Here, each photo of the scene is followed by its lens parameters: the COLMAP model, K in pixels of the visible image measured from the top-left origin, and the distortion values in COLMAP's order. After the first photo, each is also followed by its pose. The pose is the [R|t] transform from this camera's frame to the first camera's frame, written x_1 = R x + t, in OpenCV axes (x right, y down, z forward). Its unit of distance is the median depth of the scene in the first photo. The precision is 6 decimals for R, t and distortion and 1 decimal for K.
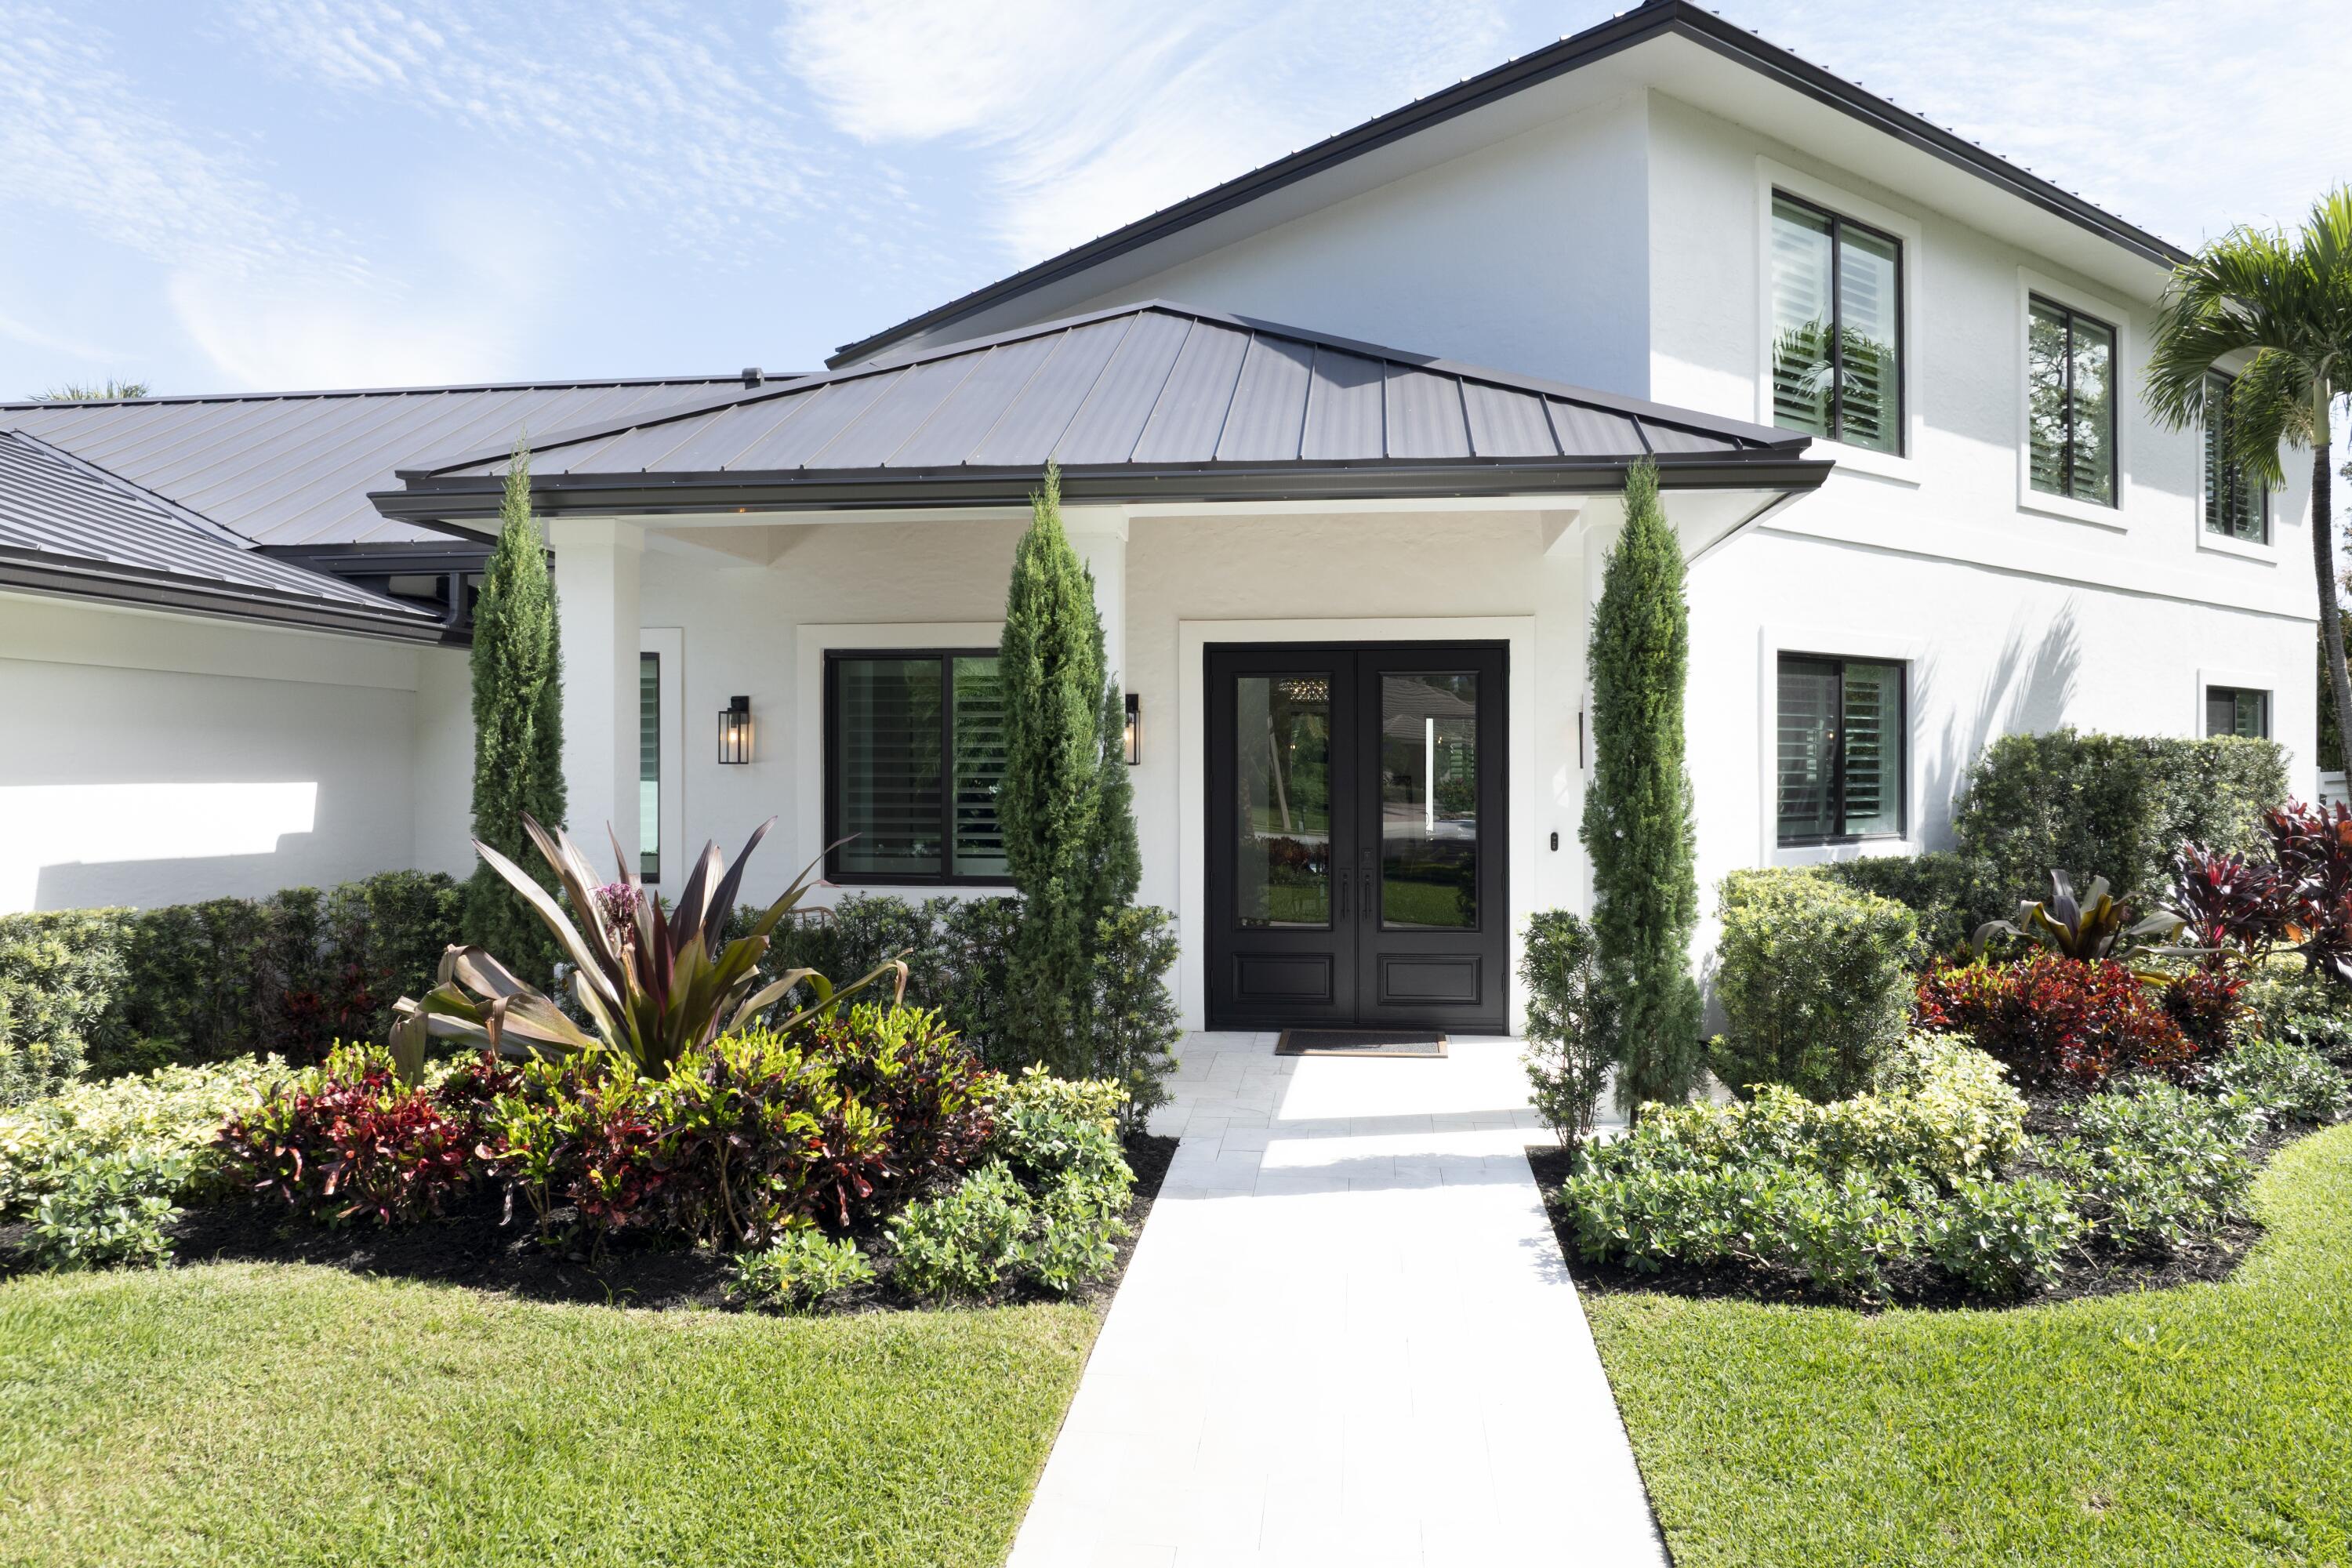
lens RADIAL K [[1648.4, 0, 1176.0], [0, 1648.4, 784.0], [0, 0, 1]] dist [-0.035286, -0.009615]
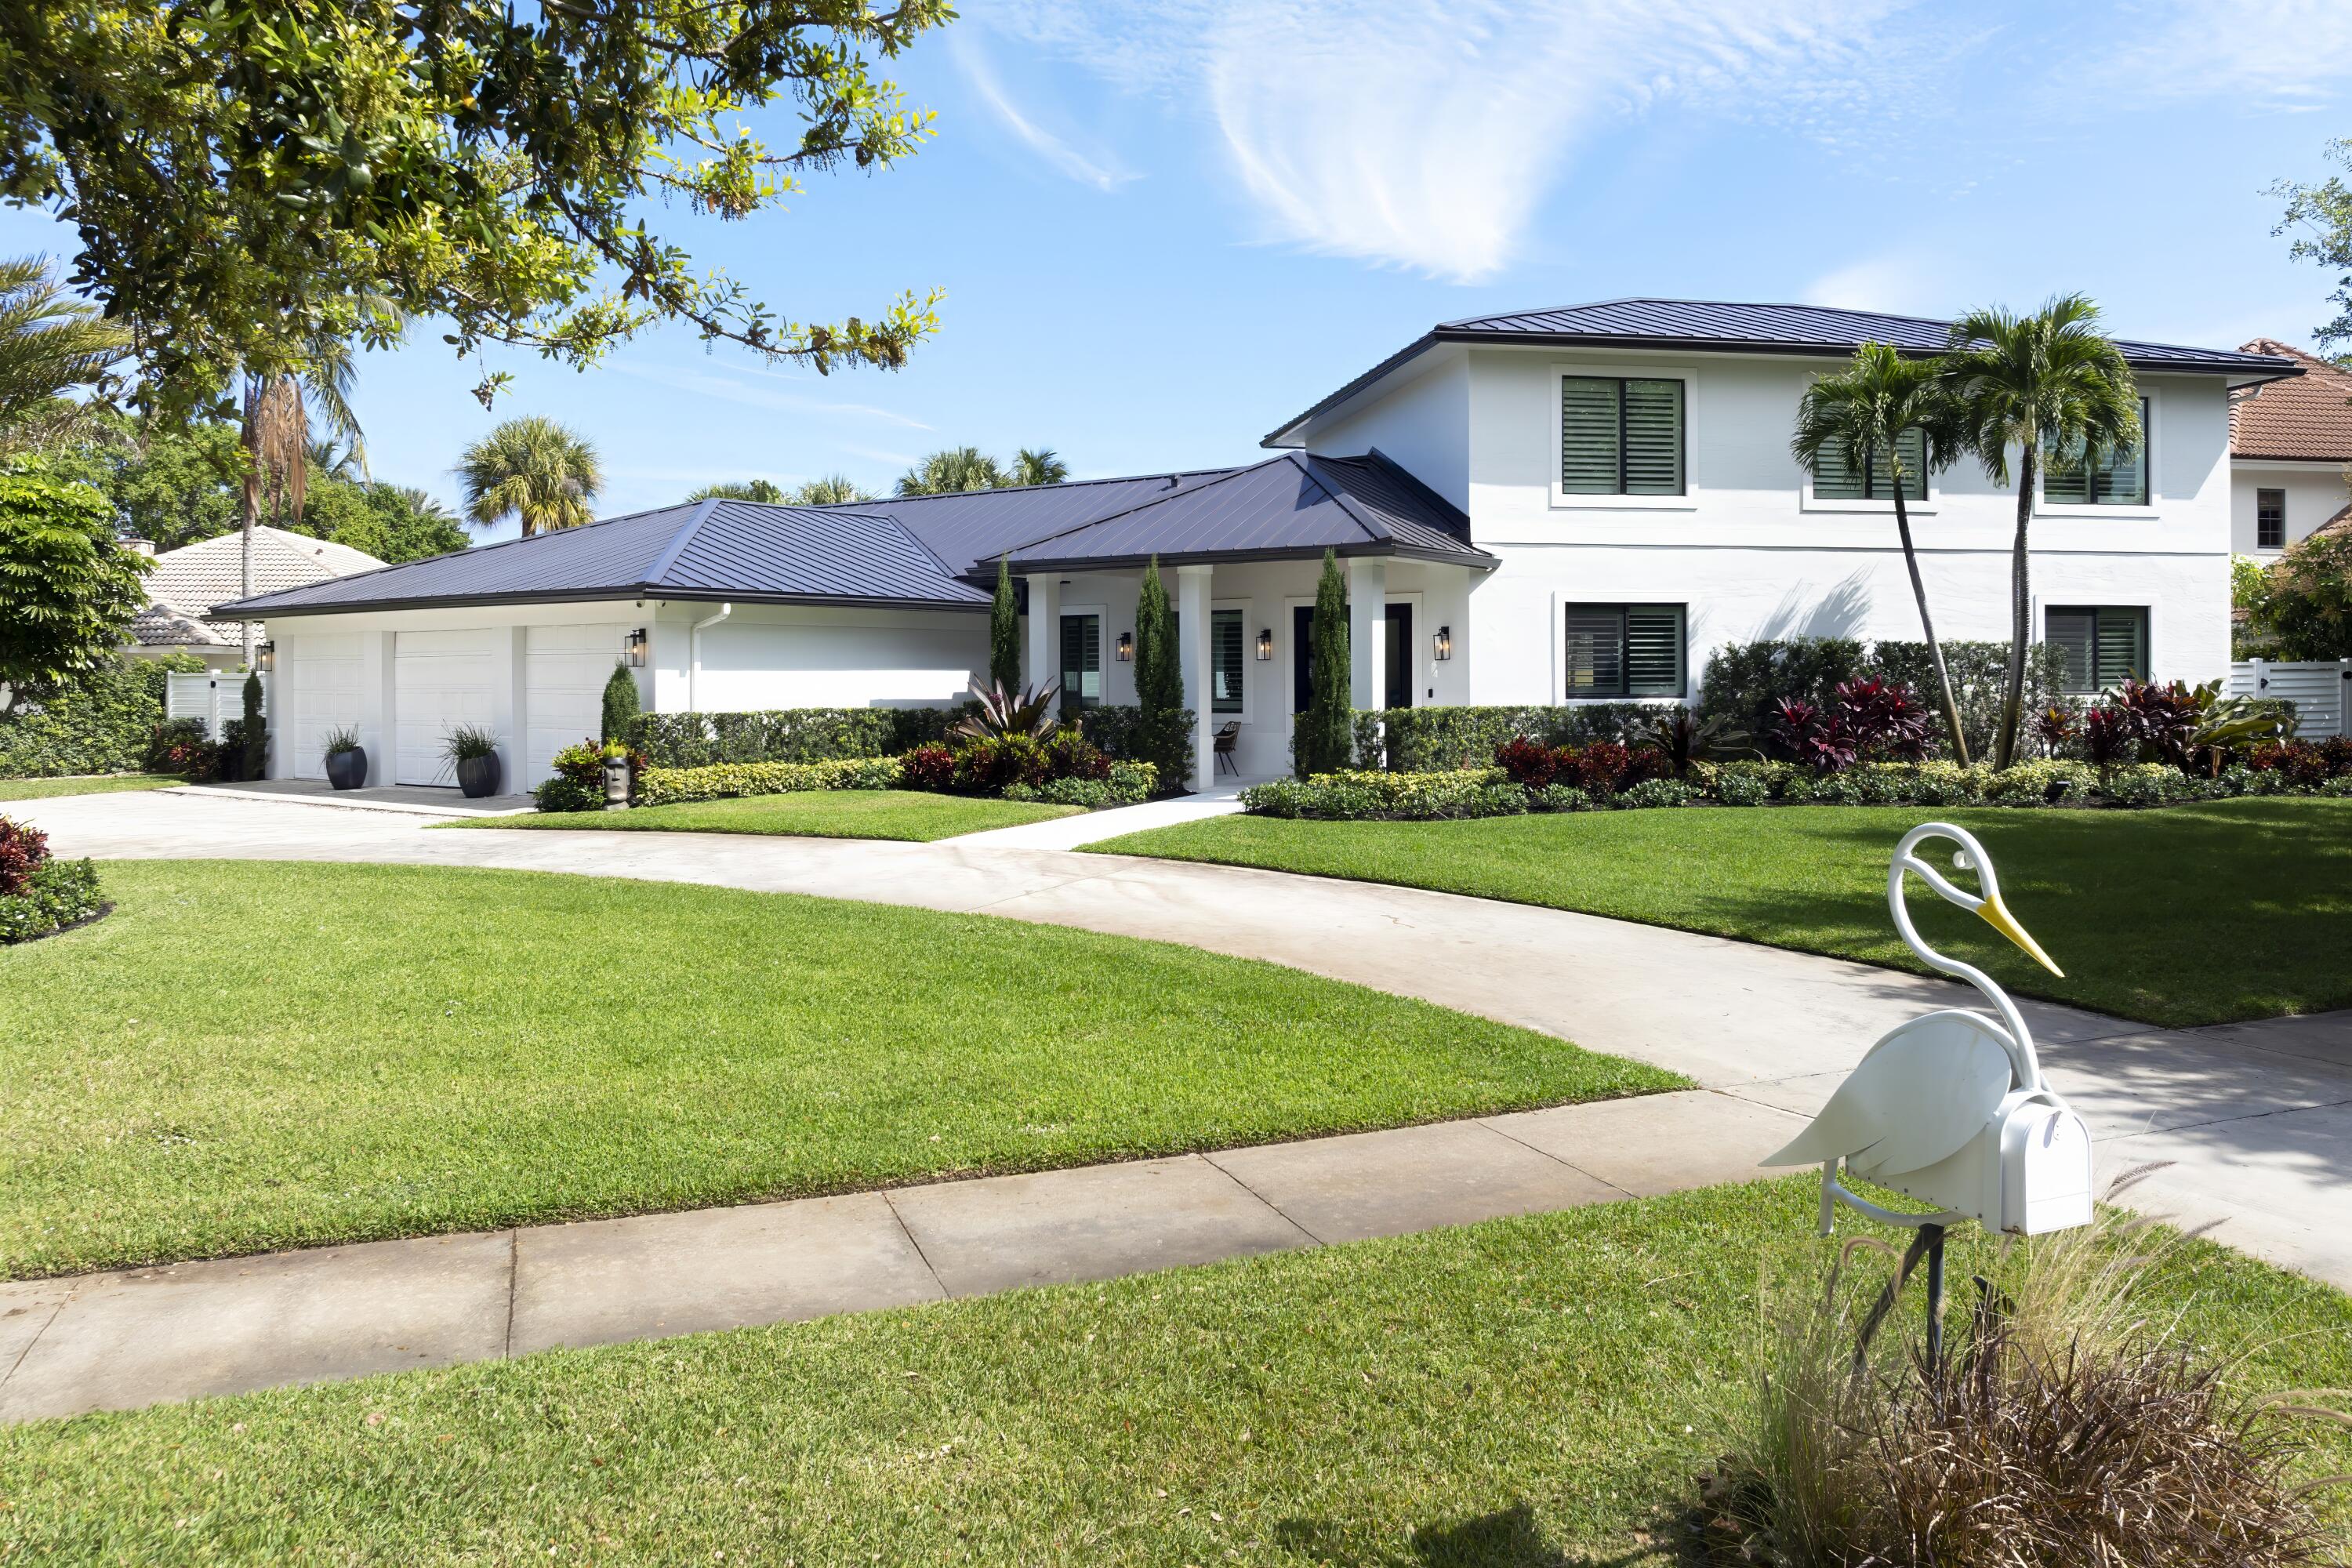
lens RADIAL K [[1648.4, 0, 1176.0], [0, 1648.4, 784.0], [0, 0, 1]] dist [-0.035286, -0.009615]
pose [[0.877350, 0.028055, -0.479030, 0.932302], [-0.002444, 0.998538, 0.054004, 0.035107], [0.479845, -0.046209, 0.876136, -1.051498]]
